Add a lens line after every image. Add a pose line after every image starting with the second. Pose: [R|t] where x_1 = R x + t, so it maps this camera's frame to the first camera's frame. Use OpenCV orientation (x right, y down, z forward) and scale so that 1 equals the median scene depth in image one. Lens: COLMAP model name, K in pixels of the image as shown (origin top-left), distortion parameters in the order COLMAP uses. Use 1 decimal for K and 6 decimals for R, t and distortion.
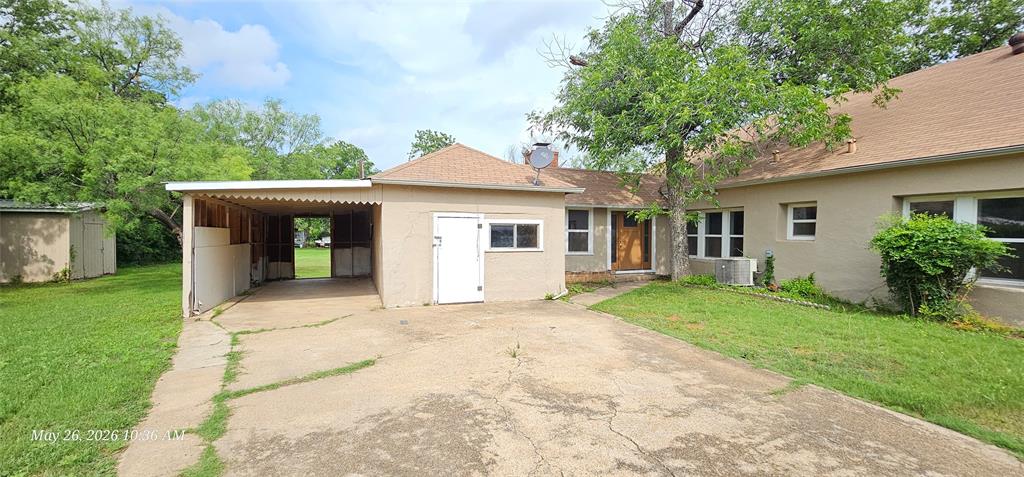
lens RADIAL K [[416.1, 0, 515.5], [0, 416.1, 241.9], [0, 0, 1]] dist [-0.006931, 0.000274]
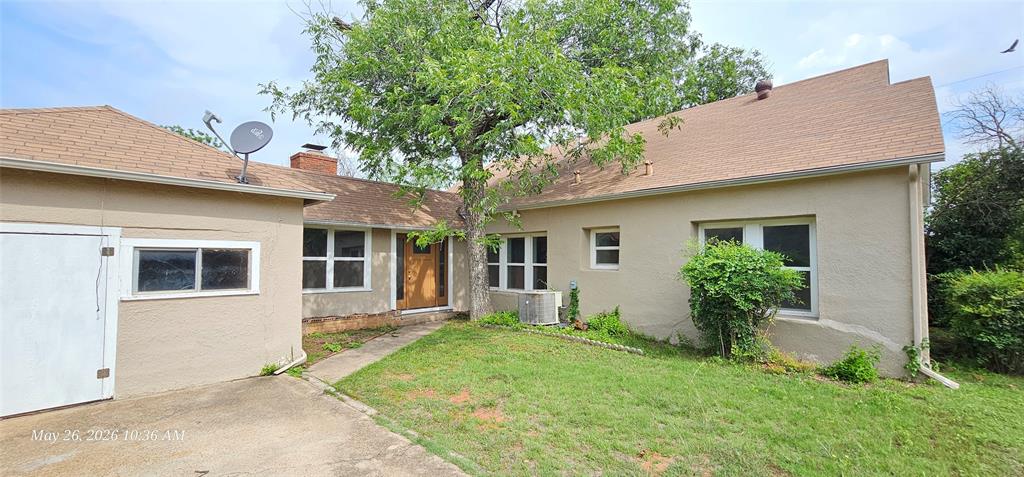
lens RADIAL K [[416.1, 0, 516.0], [0, 416.1, 237.7], [0, 0, 1]] dist [-0.006931, 0.000274]
pose [[0.902879, 0.019999, 0.429429, 0.146172], [0.011739, 0.997398, -0.071131, -0.011856], [-0.429735, 0.069264, 0.900295, 0.304367]]
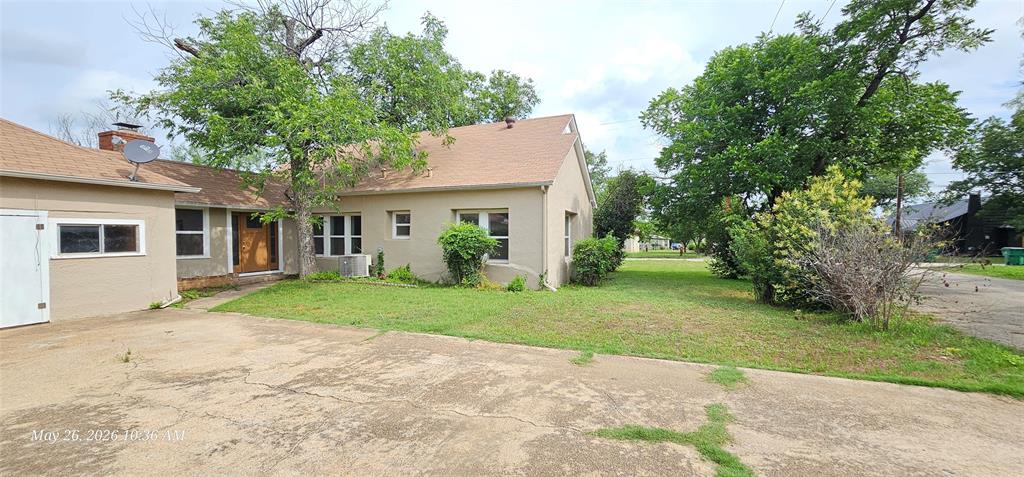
lens RADIAL K [[416.1, 0, 514.9], [0, 416.1, 245.3], [0, 0, 1]] dist [-0.006931, 0.000274]
pose [[0.673564, -0.024309, 0.738729, -0.055564], [0.020370, 0.999690, 0.014323, 0.004295], [-0.738848, 0.005401, 0.673850, -0.184126]]
